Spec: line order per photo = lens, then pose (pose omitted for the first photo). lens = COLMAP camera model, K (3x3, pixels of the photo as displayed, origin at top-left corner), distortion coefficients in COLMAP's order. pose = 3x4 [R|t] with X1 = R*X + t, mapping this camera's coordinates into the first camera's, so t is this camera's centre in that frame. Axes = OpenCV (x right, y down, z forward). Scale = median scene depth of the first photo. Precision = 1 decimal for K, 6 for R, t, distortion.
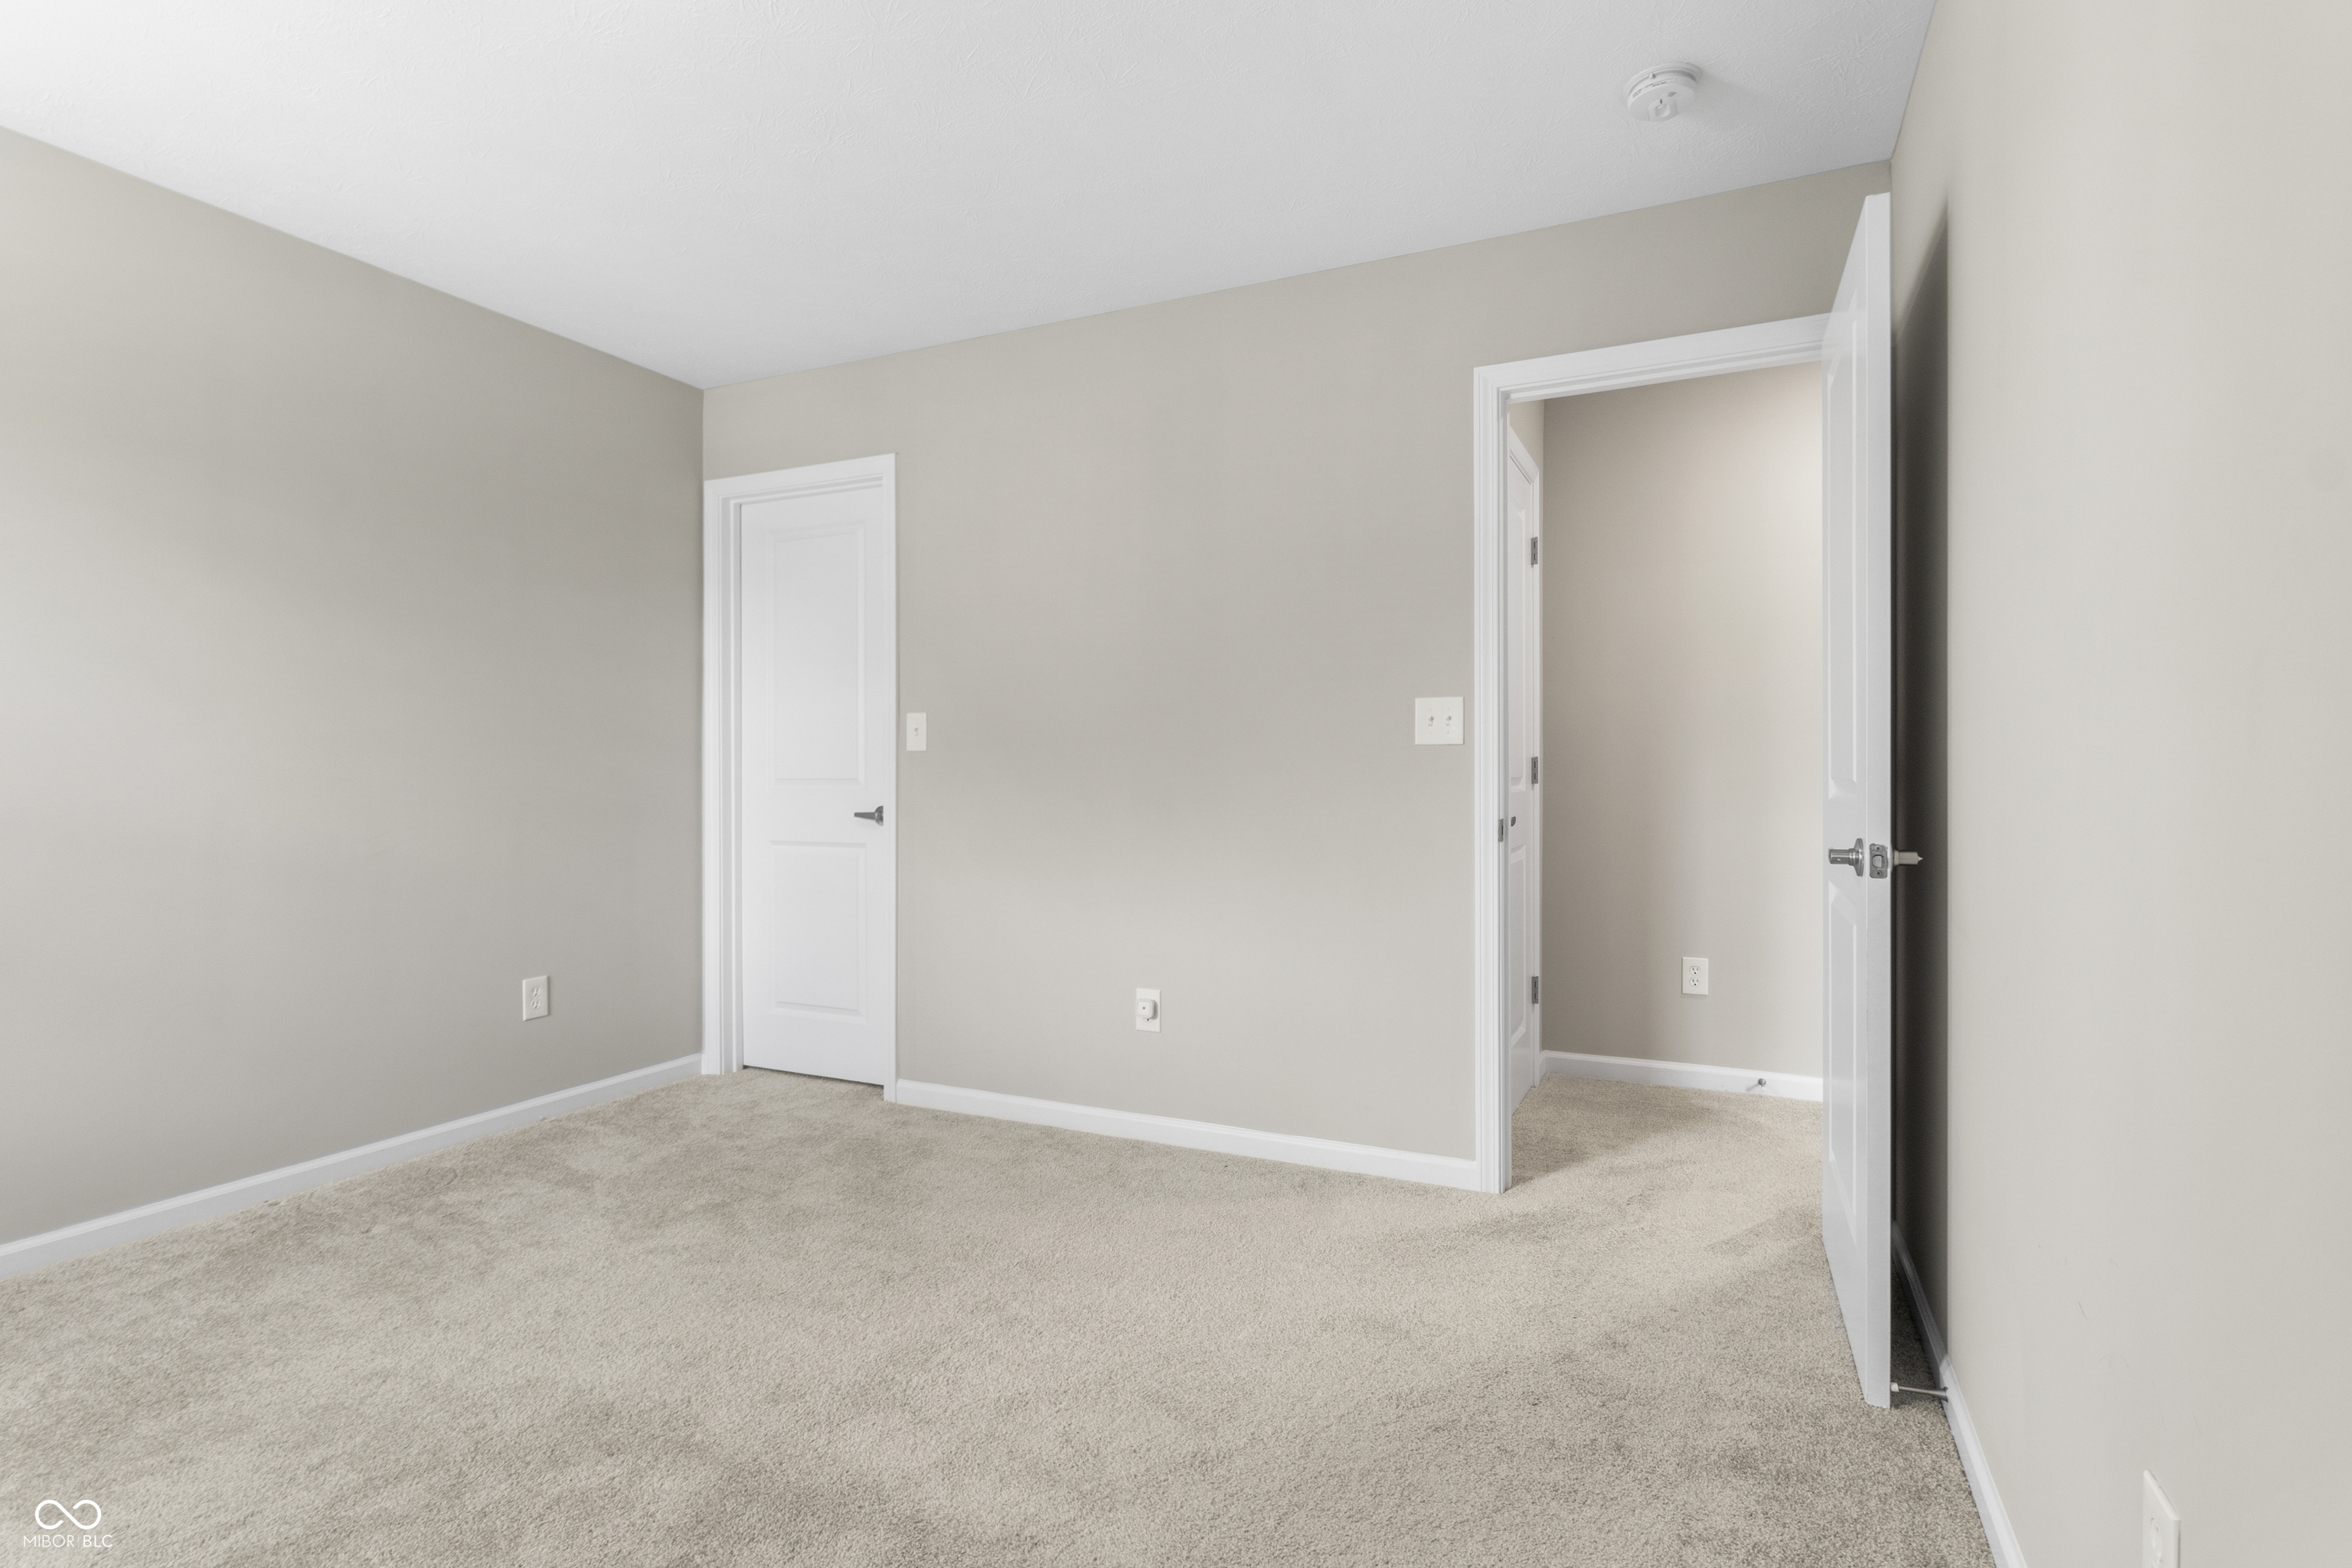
lens RADIAL K [[1182.0, 0, 1175.7], [0, 1182.0, 780.3], [0, 0, 1]] dist [-0.001440, -0.000424]
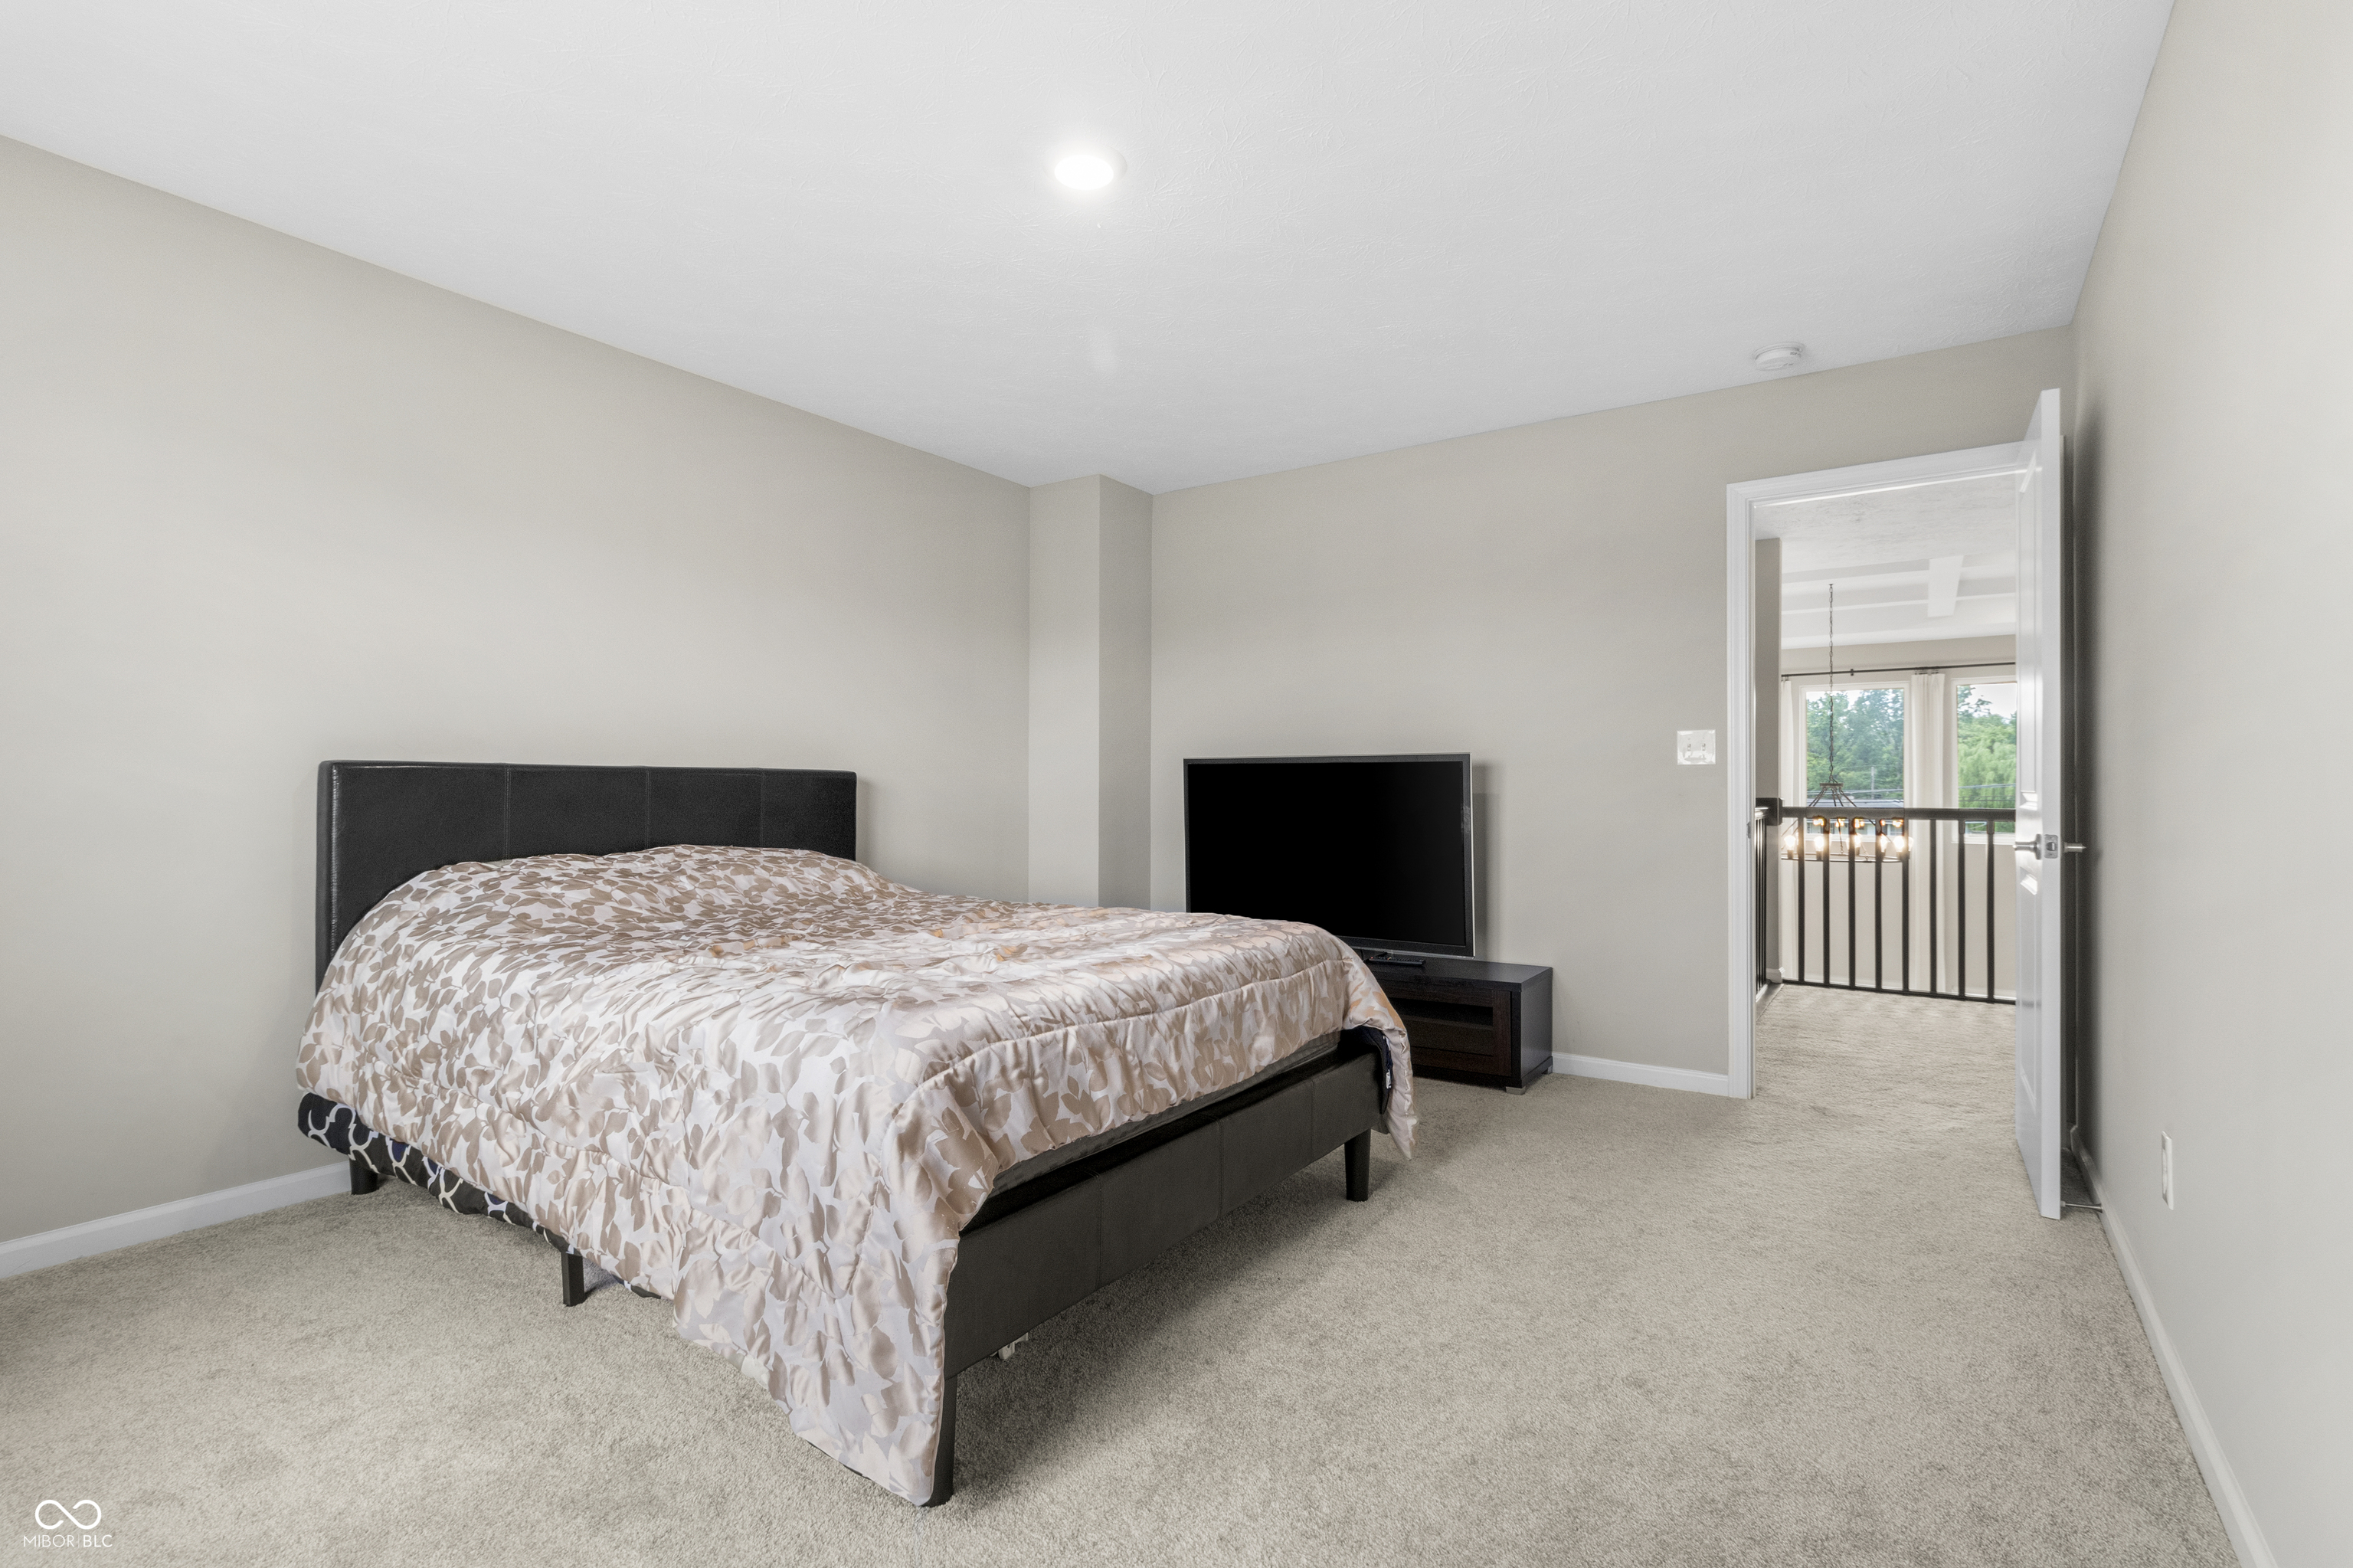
lens RADIAL K [[1086.3, 0, 1175.5], [0, 1086.3, 779.3], [0, 0, 1]] dist [0.002647, 0.000645]
pose [[0.984584, 0.001769, -0.174904, -0.228447], [-0.003628, 0.999940, -0.010310, 0.000882], [0.174875, 0.010785, 0.984532, -0.498231]]
